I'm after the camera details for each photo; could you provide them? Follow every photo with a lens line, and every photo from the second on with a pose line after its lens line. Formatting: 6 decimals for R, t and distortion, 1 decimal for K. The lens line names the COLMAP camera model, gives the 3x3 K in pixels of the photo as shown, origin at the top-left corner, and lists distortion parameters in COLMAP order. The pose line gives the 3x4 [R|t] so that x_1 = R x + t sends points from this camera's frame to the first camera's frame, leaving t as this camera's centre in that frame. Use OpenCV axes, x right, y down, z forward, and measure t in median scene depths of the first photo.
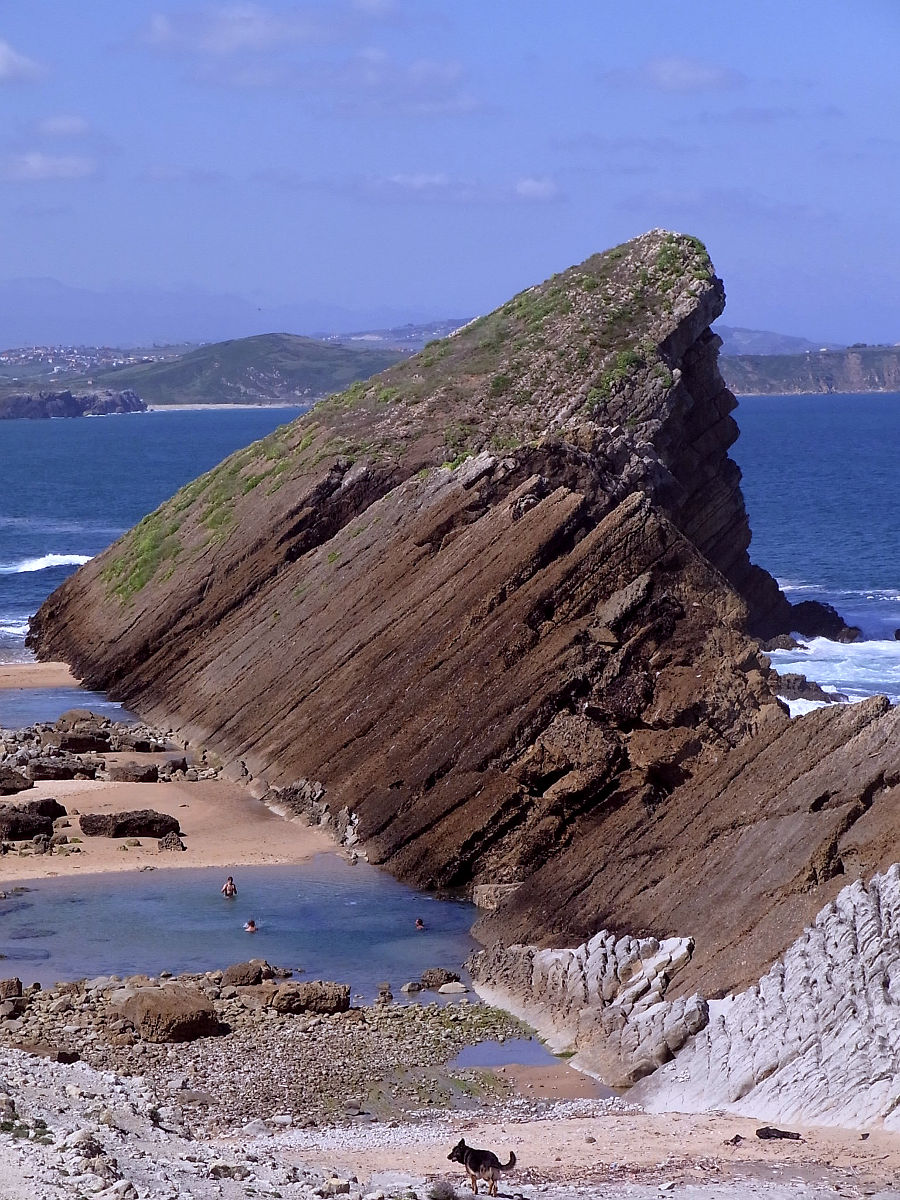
lens RADIAL K [[3617.1, 0, 450.0], [0, 3617.1, 600.1], [0, 0, 1]] dist [0.156359, 0.000000]
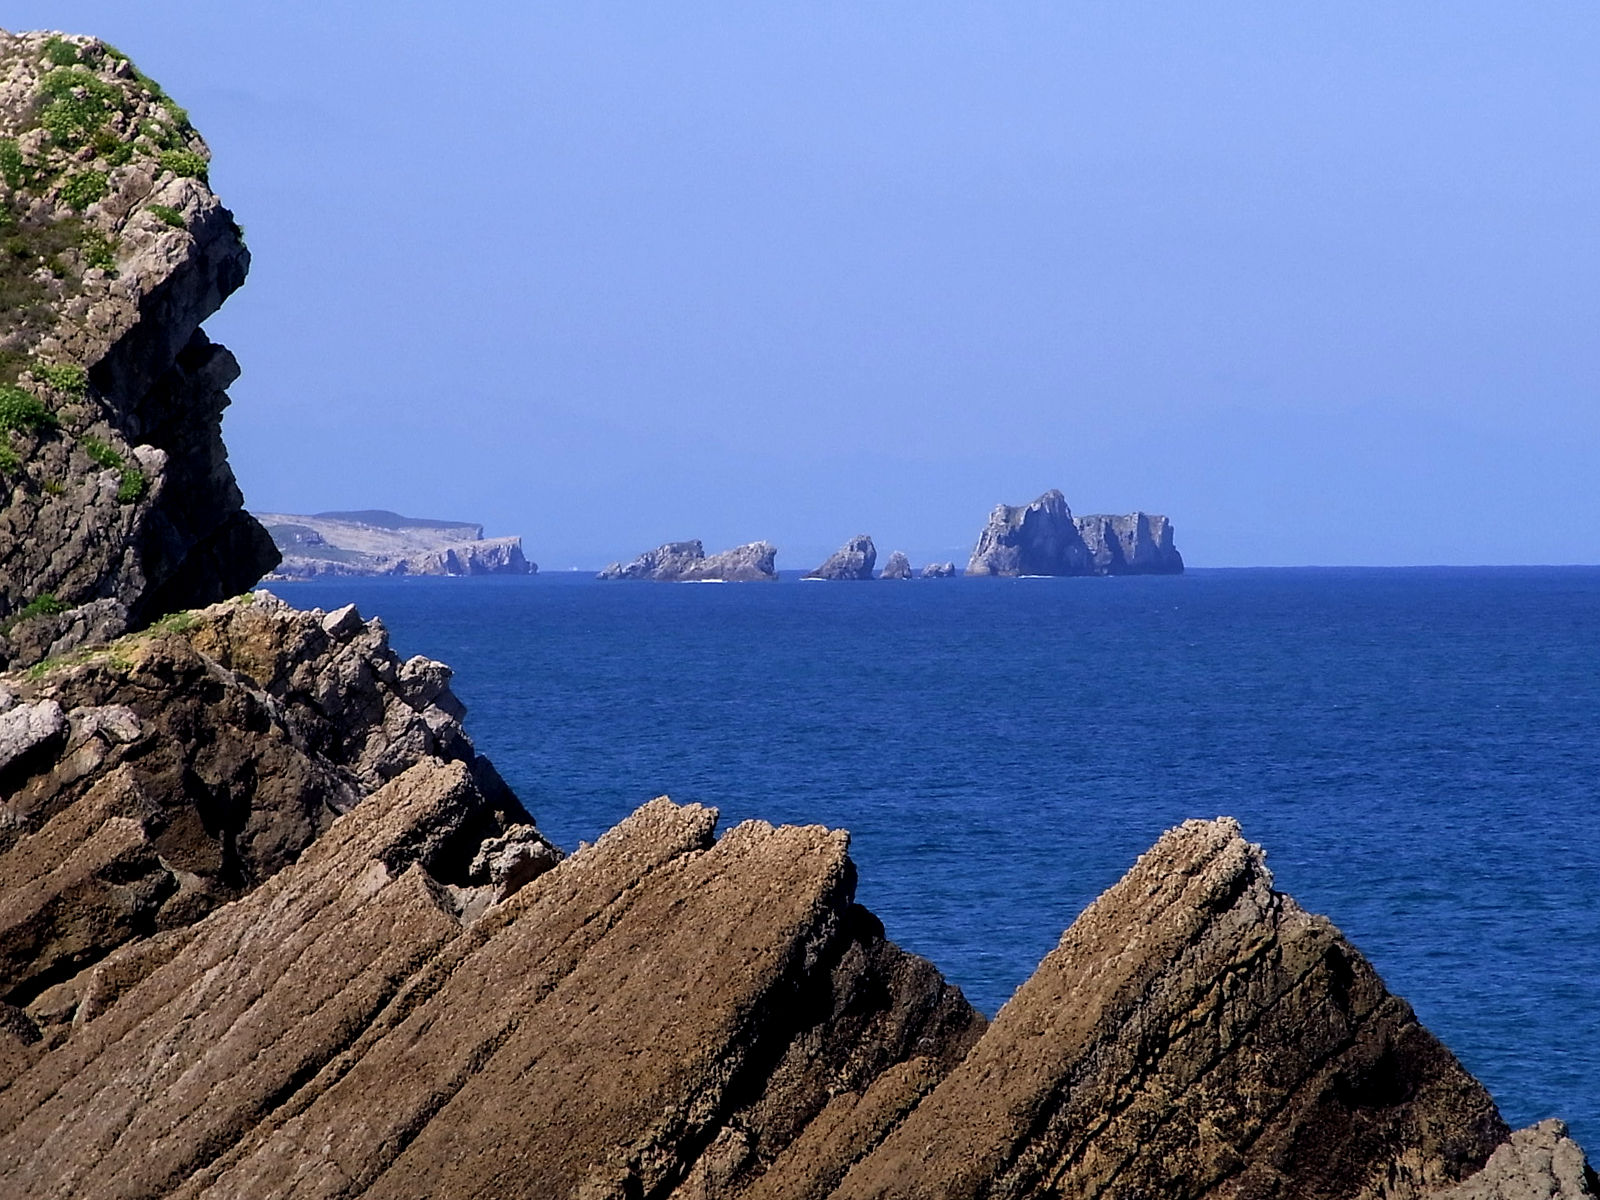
lens RADIAL K [[9263.9, 0, 799.9], [0, 9263.9, 600.1], [0, 0, 1]] dist [1.210952, 0.000000]
pose [[0.968284, 0.013145, 0.249507, -0.113490], [0.000496, 0.998512, -0.054530, -0.005526], [-0.249852, 0.052924, 0.966837, 0.225960]]
